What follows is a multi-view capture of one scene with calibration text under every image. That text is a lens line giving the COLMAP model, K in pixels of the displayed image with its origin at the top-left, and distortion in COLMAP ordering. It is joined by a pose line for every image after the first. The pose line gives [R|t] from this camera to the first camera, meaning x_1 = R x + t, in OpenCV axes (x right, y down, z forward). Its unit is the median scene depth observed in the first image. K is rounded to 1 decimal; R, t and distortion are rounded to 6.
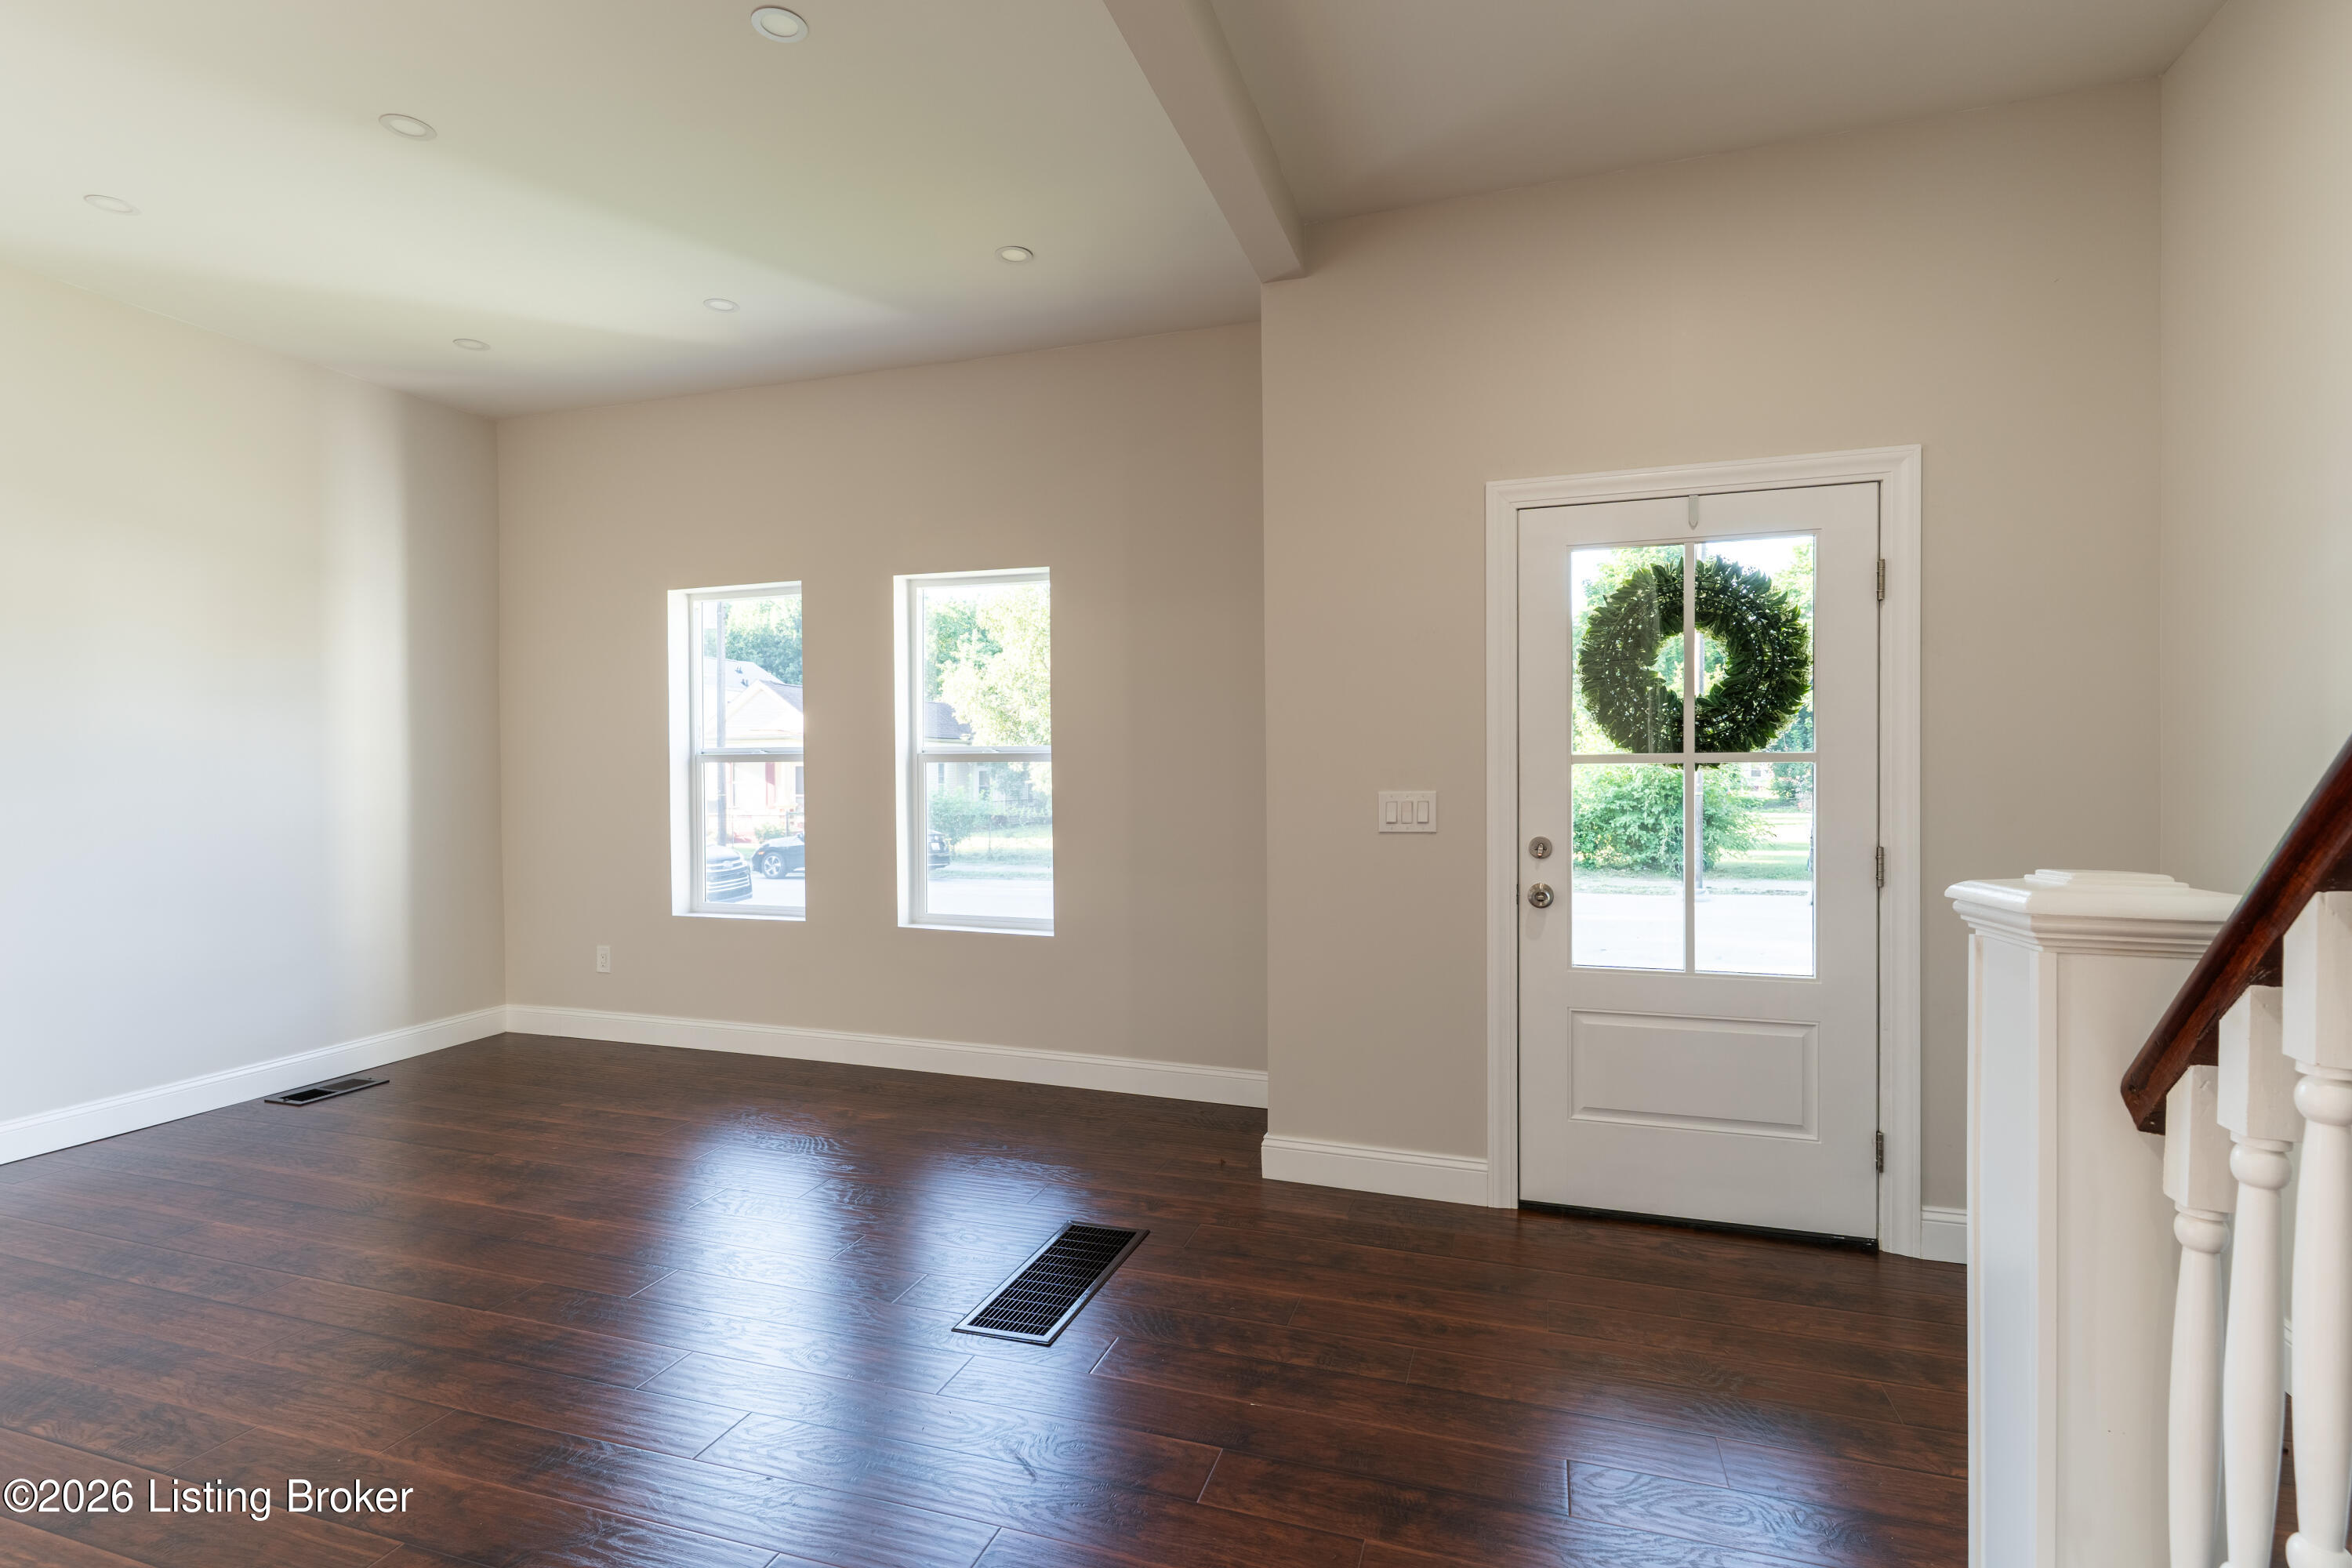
lens RADIAL K [[1104.8, 0, 1181.9], [0, 1104.8, 788.3], [0, 0, 1]] dist [-0.001285, 0.000147]
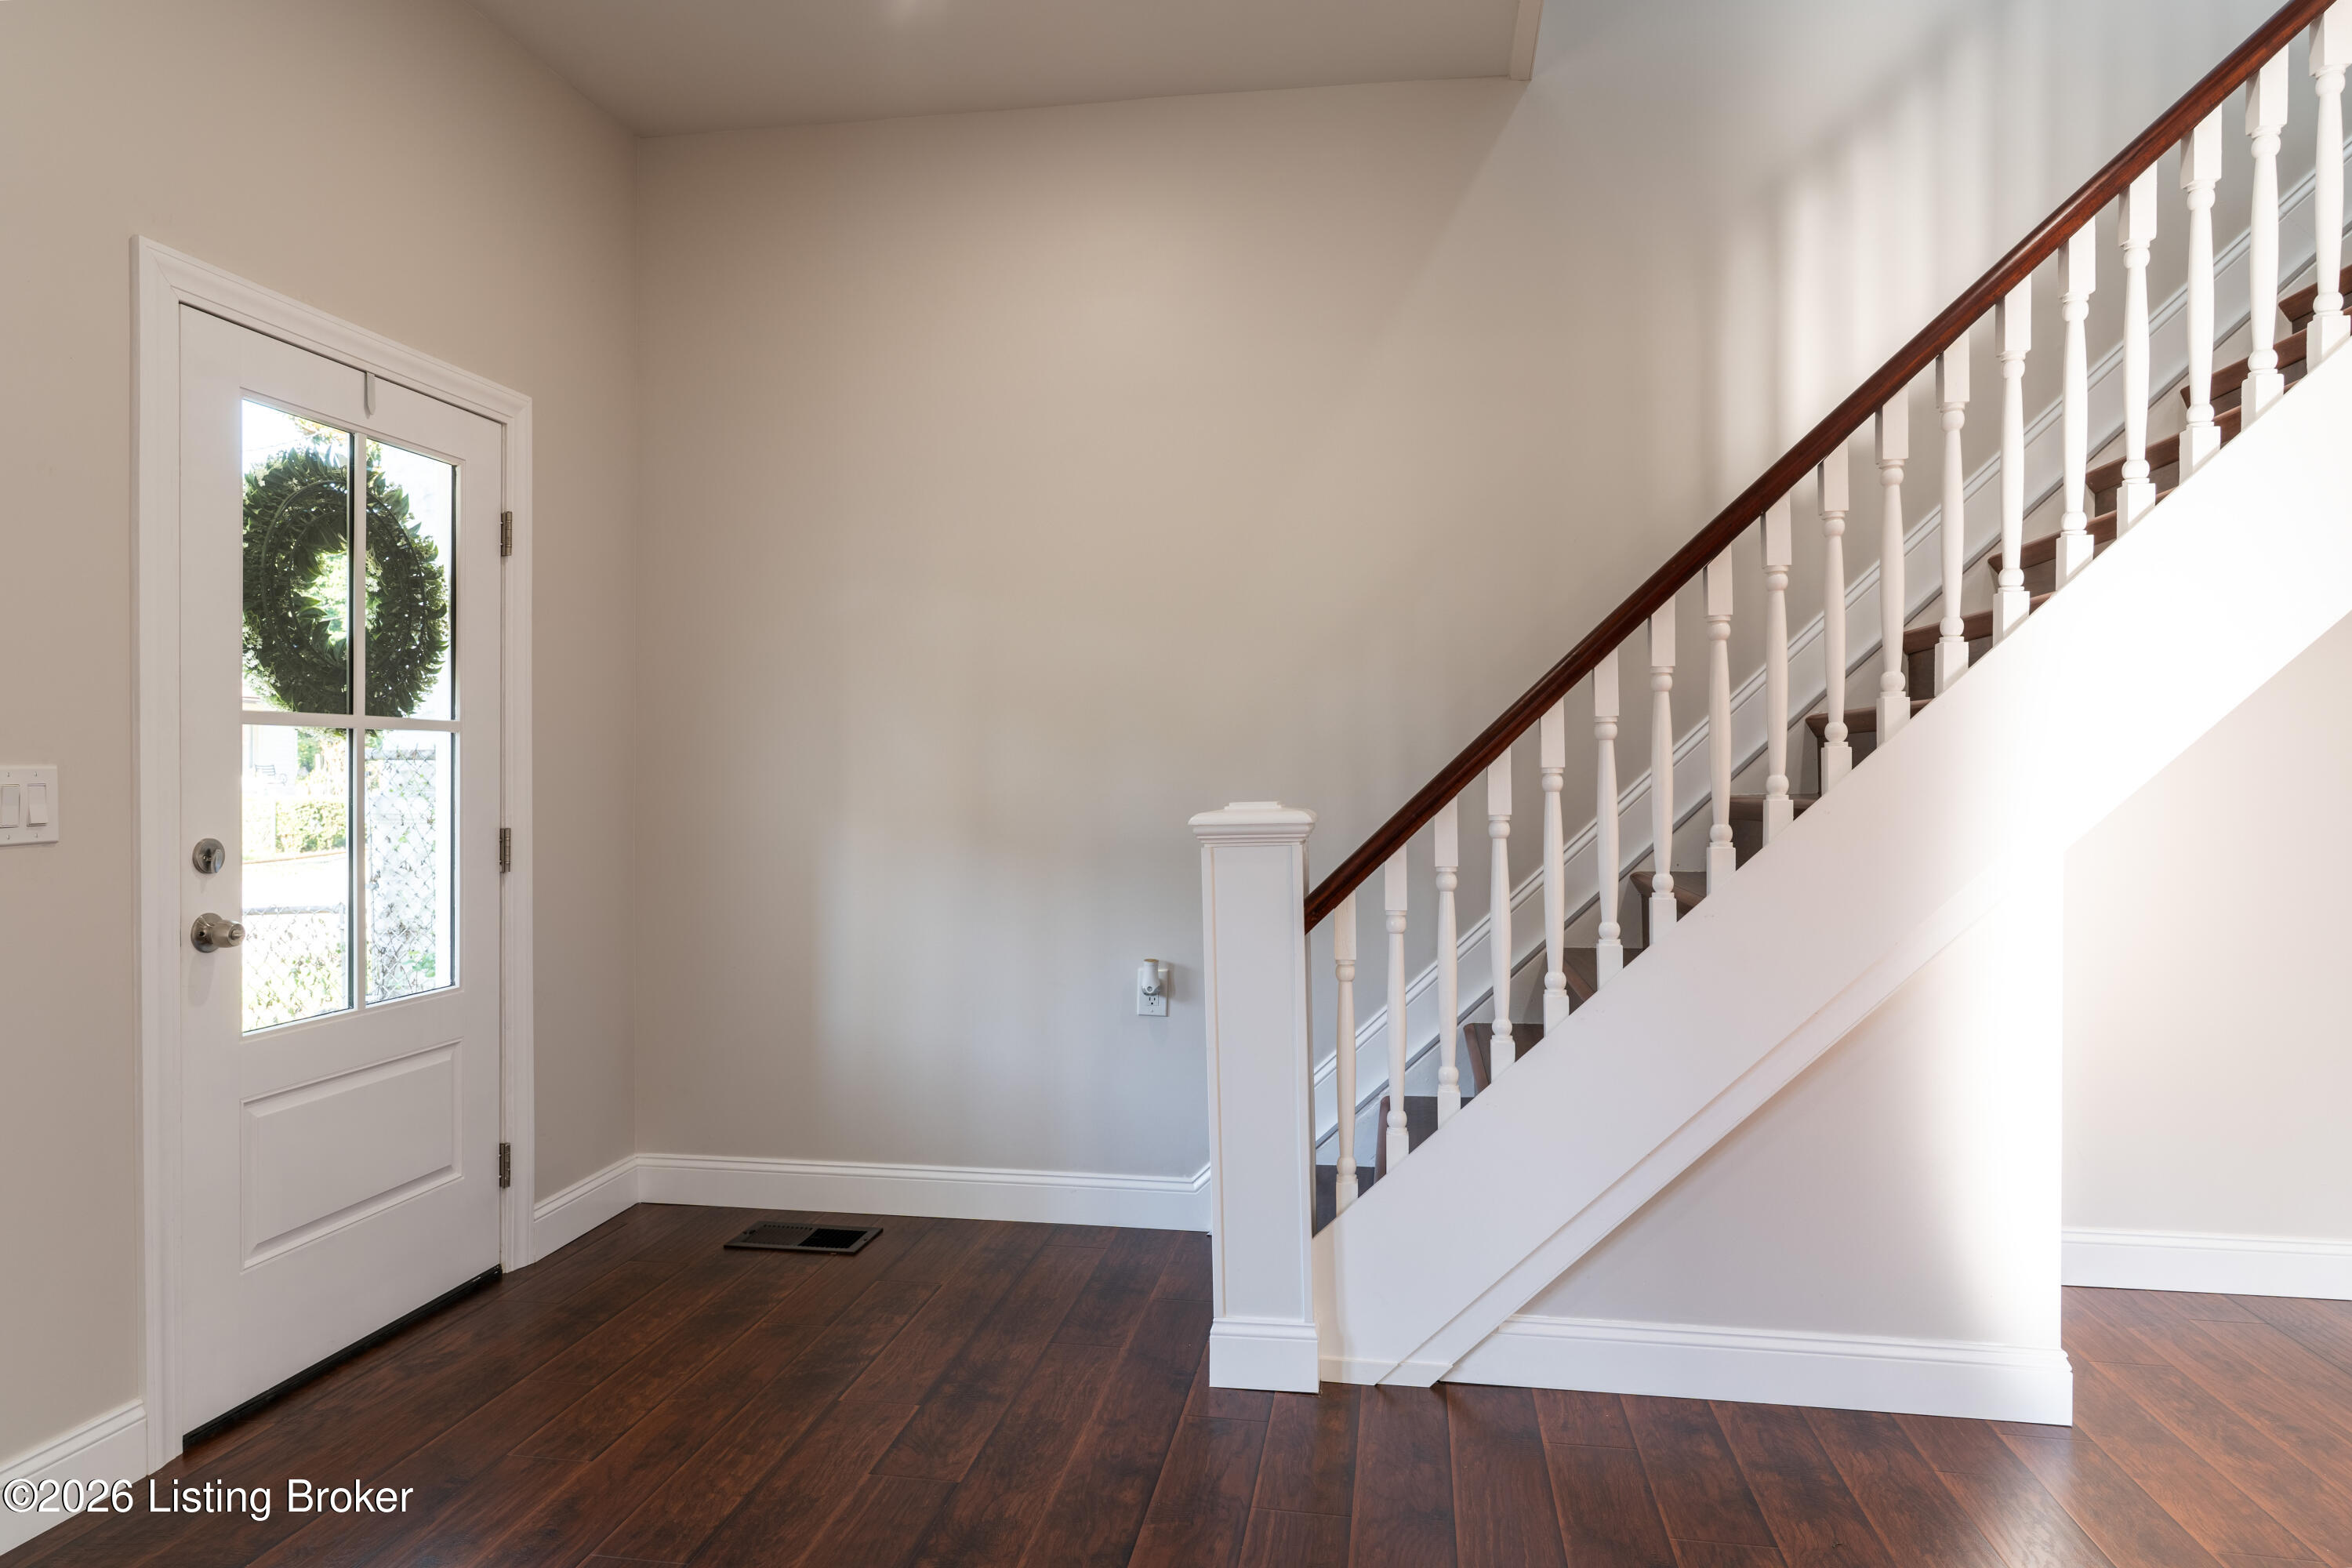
lens RADIAL K [[1401.3, 0, 1176.0], [0, 1401.3, 784.0], [0, 0, 1]] dist [-0.004907, -0.000066]
pose [[-0.136862, -0.007287, 0.990563, -0.550466], [0.010831, 0.999902, 0.008852, 0.012148], [-0.990531, 0.011940, -0.136770, 0.579924]]
